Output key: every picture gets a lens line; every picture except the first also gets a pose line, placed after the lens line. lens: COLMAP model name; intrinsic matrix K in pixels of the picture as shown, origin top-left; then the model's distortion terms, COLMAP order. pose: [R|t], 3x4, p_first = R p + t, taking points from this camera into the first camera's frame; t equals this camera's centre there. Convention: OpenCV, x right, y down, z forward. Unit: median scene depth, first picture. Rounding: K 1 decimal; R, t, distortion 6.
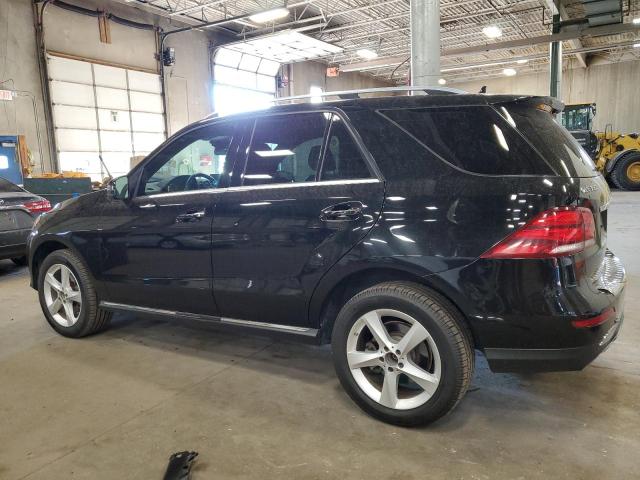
lens RADIAL K [[515.9, 0, 337.2], [0, 515.9, 242.2], [0, 0, 1]] dist [0.012013, 0.002058]
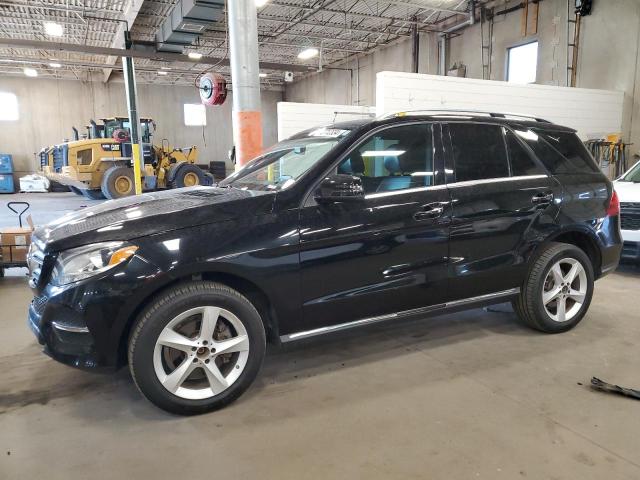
lens RADIAL K [[508.4, 0, 319.9], [0, 508.4, 256.5], [0, 0, 1]] dist [-0.003590, -0.002172]
pose [[0.509358, -0.125813, 0.851308, -1.179359], [0.121118, 0.989889, 0.073826, -0.058812], [-0.851989, 0.065505, 0.519446, 0.617978]]
